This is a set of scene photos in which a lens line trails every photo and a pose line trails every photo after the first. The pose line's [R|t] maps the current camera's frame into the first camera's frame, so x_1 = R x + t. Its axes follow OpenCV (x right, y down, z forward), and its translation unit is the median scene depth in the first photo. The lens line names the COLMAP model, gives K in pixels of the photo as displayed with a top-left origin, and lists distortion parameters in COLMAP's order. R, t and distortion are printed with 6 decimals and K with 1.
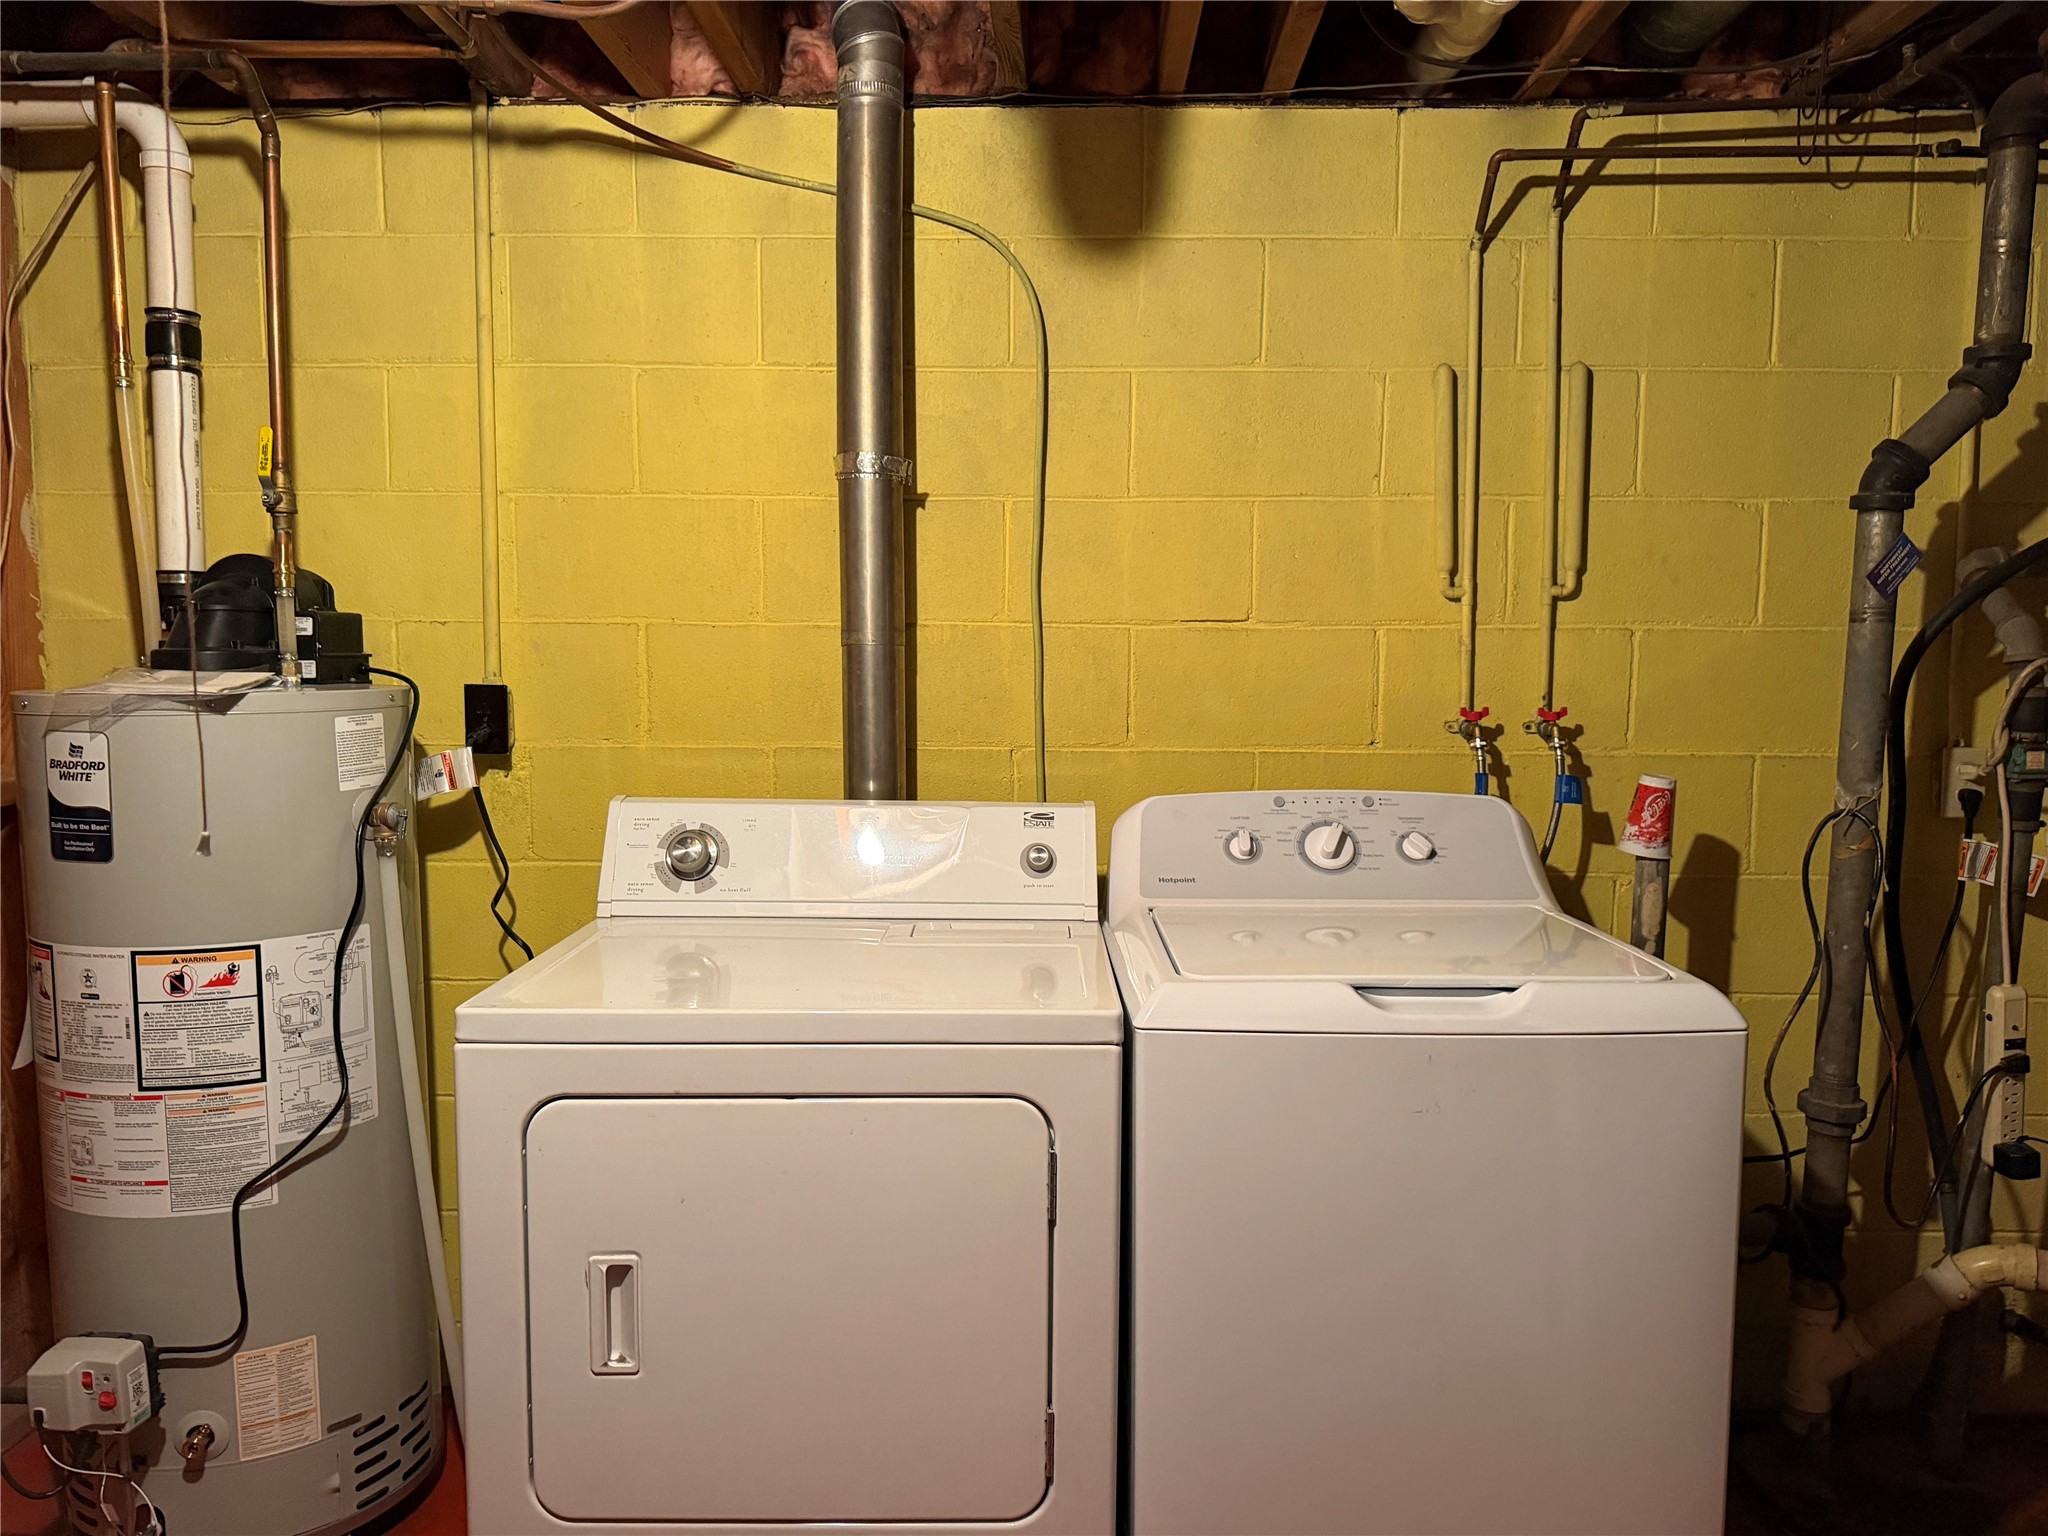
lens RADIAL K [[1422.1, 0, 1024.0], [0, 1422.1, 768.0], [0, 0, 1]] dist [0.025614, -0.038877]
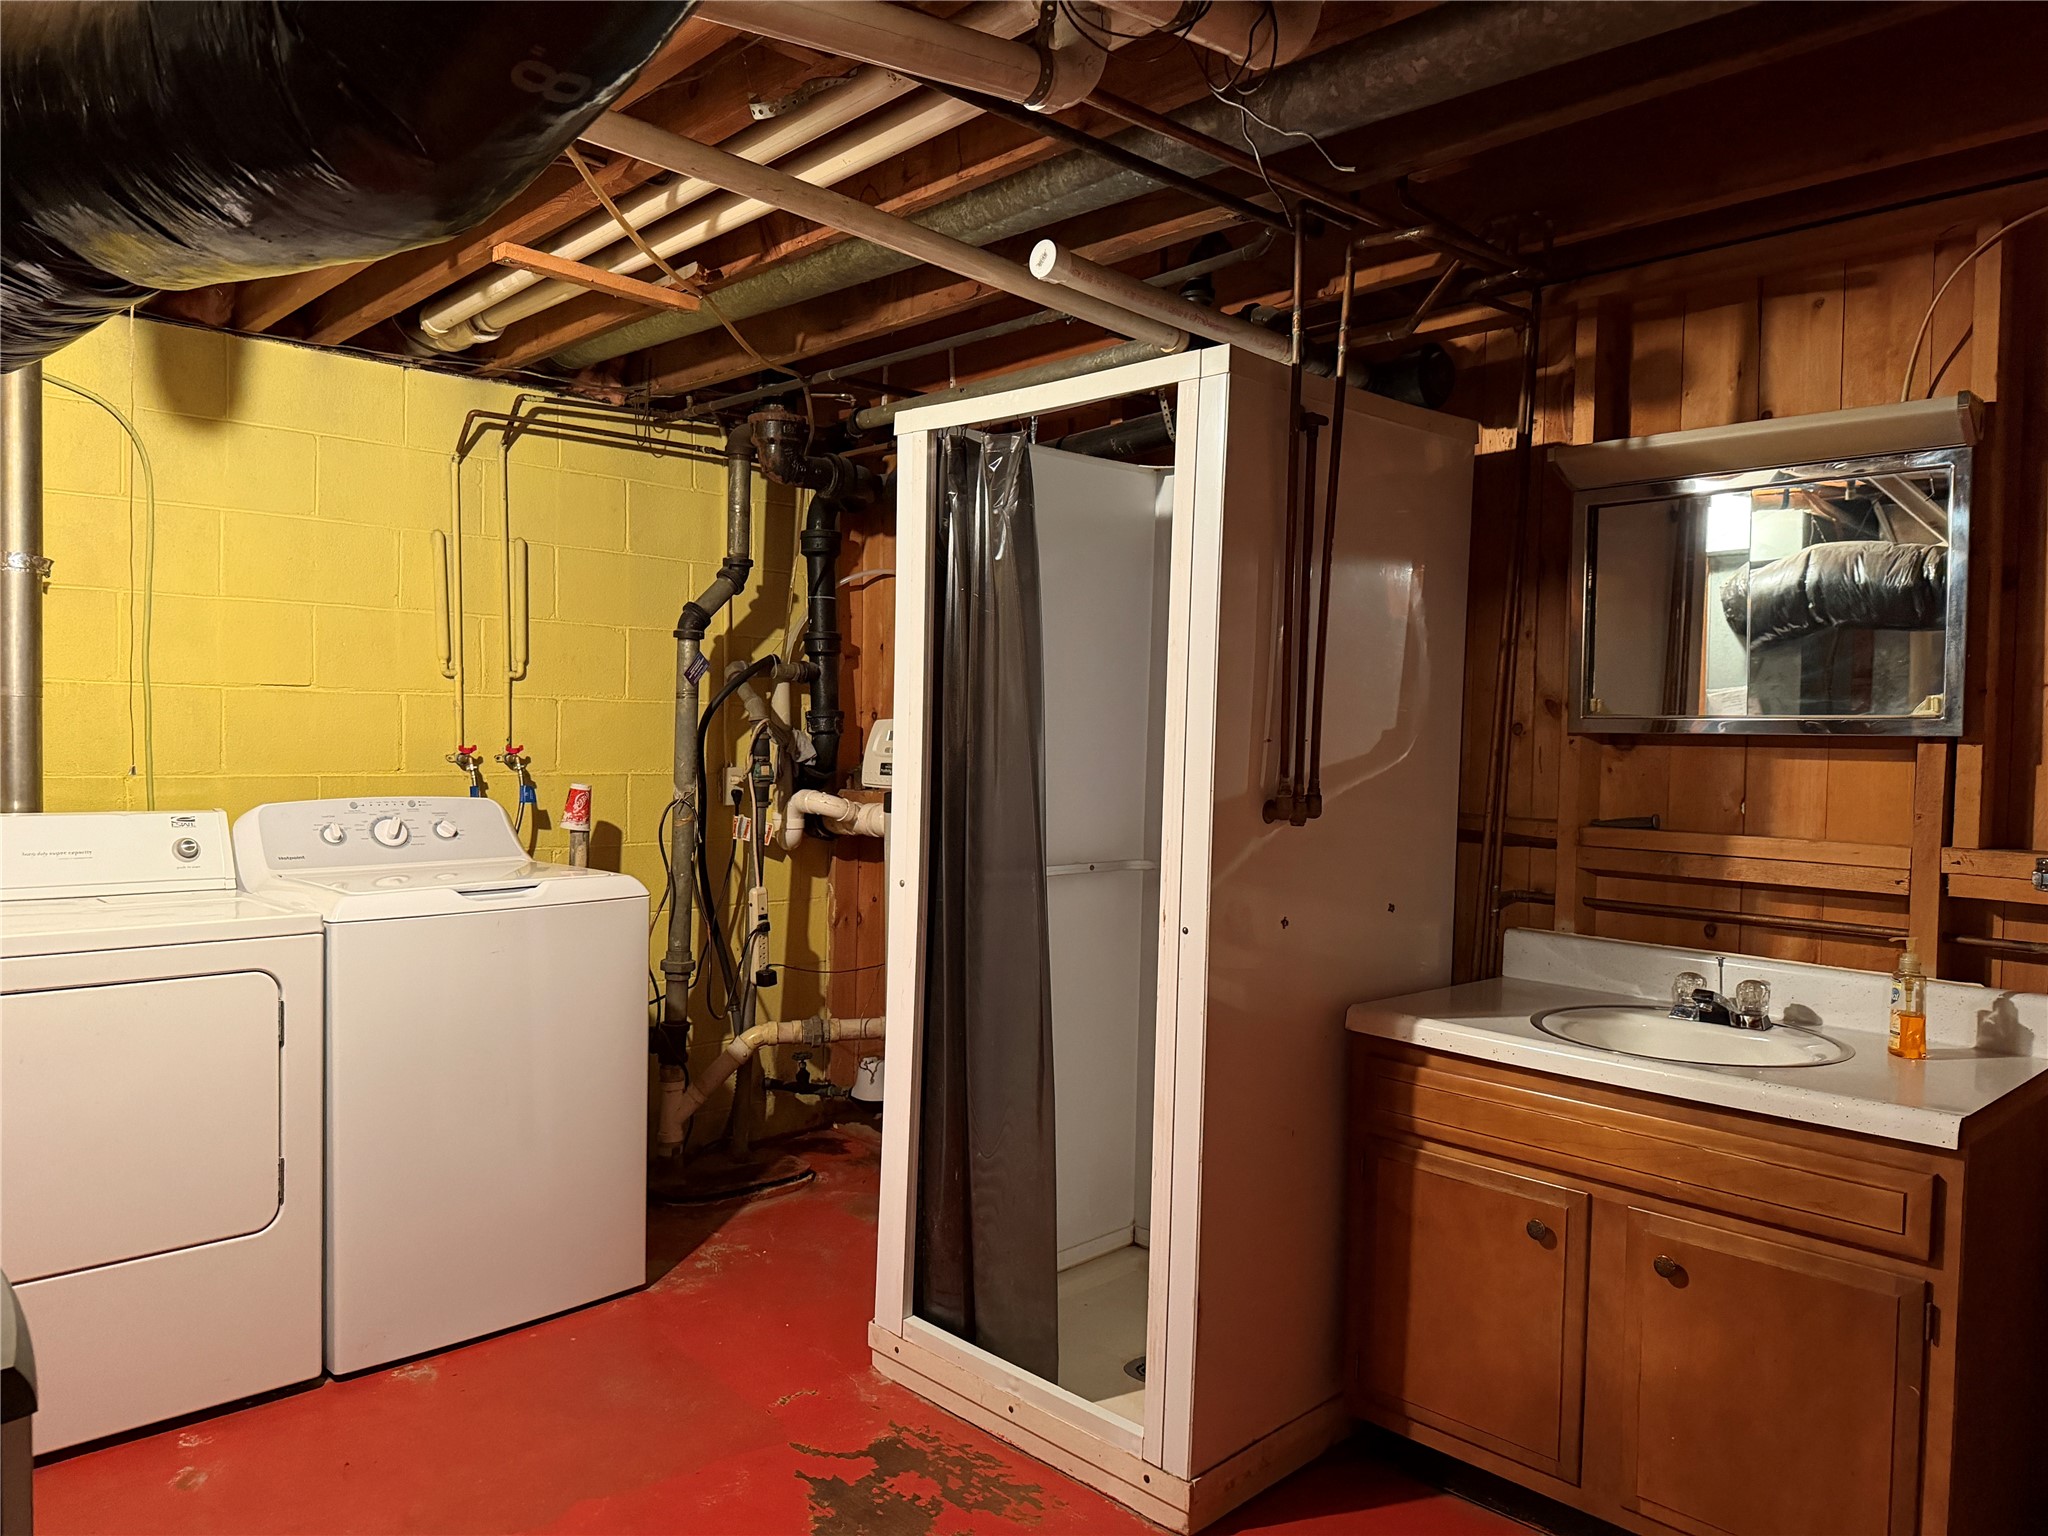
lens RADIAL K [[1465.2, 0, 1024.4], [0, 1465.2, 789.8], [0, 0, 1]] dist [0.210751, -0.221264]
pose [[0.706293, -0.024742, 0.707488, -0.456428], [0.048405, 0.998738, -0.013395, 0.062782], [-0.706263, 0.043707, 0.706599, -0.657796]]
